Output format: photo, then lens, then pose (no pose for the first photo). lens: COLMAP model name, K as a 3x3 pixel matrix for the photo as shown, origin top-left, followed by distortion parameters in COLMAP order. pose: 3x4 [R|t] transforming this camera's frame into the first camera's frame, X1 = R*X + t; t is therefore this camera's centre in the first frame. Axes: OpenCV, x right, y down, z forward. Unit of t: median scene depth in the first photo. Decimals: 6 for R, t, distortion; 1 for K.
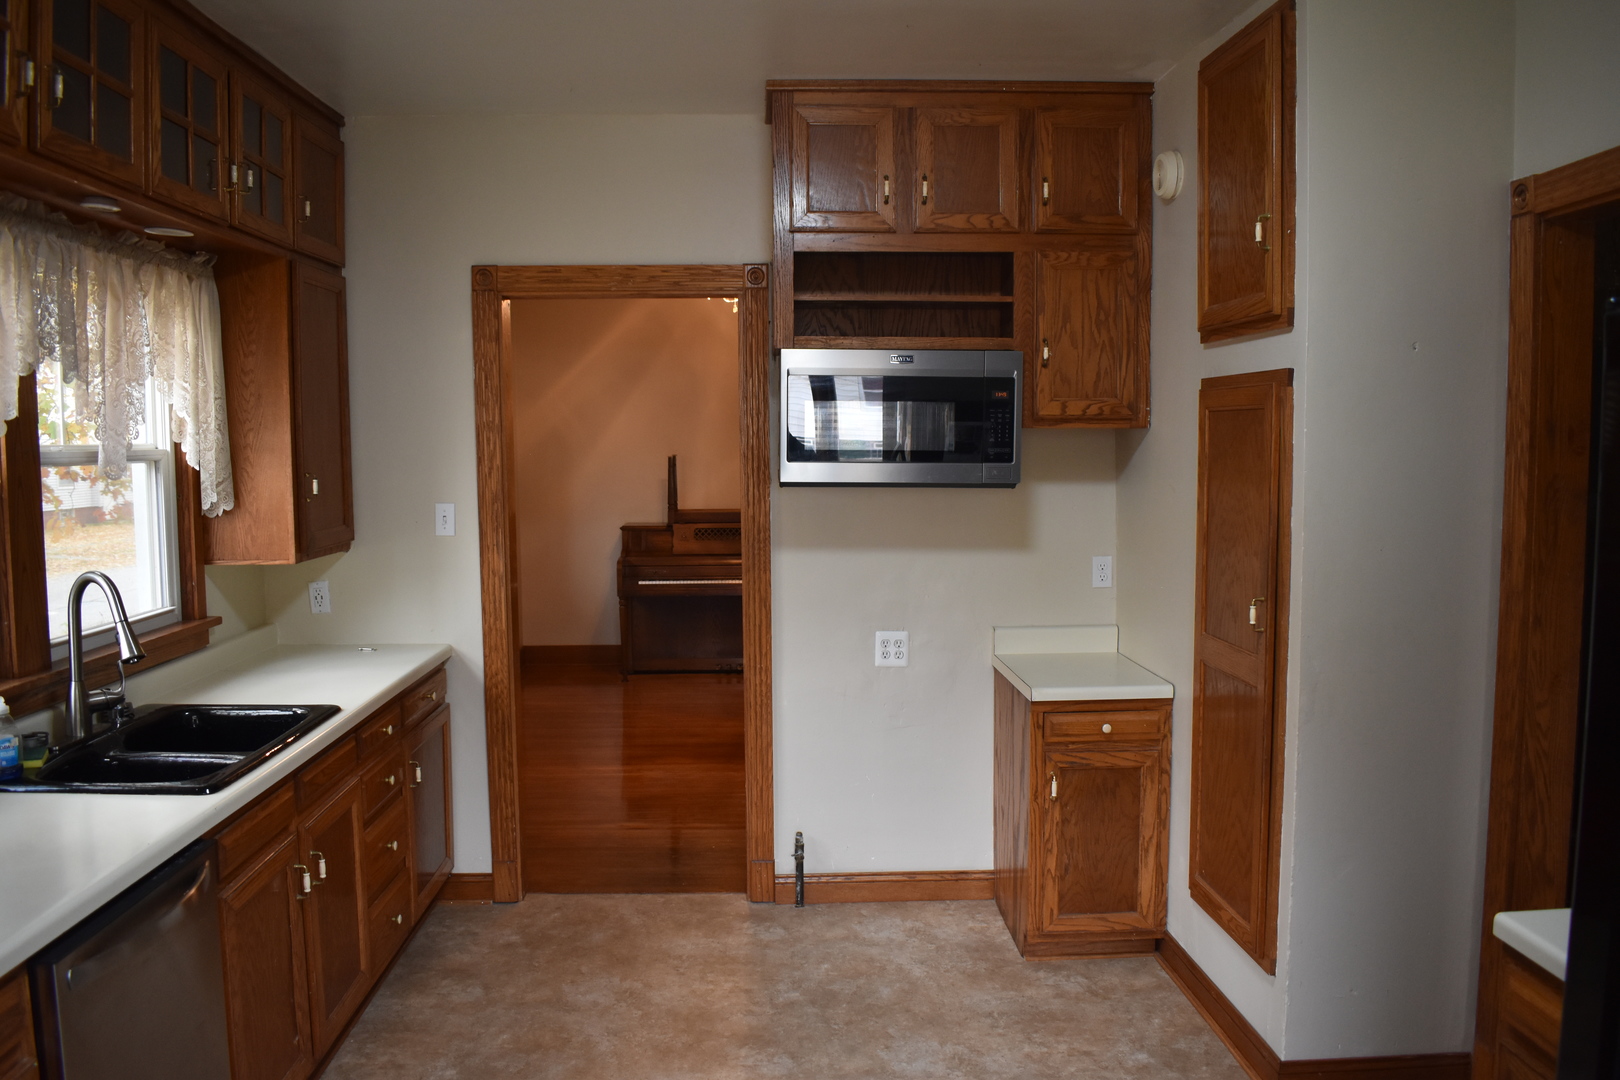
lens RADIAL K [[1317.9, 0, 809.1], [0, 1317.9, 542.8], [0, 0, 1]] dist [-0.058504, -0.001681]
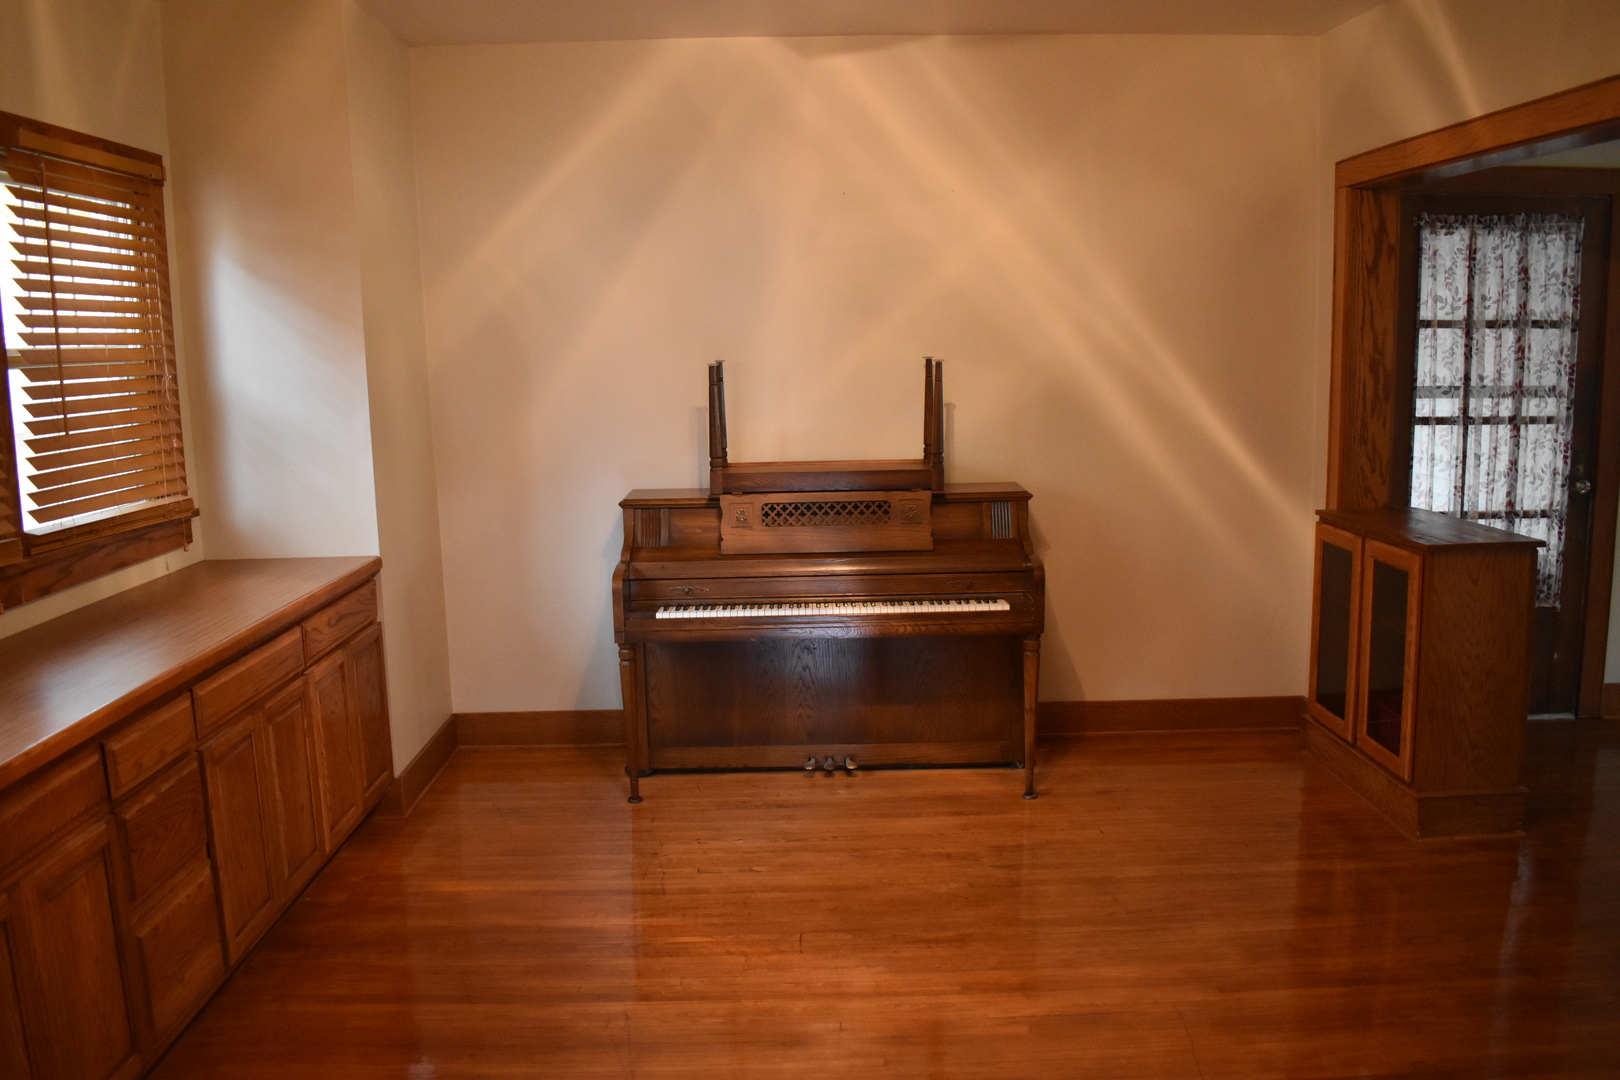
lens RADIAL K [[1317.9, 0, 811.7], [0, 1317.9, 538.6], [0, 0, 1]] dist [-0.058504, -0.001681]
pose [[0.999625, -0.009964, -0.025521, -0.053751], [0.011769, 0.997366, 0.071573, -0.033552], [0.024740, -0.071847, 0.997109, 0.476747]]
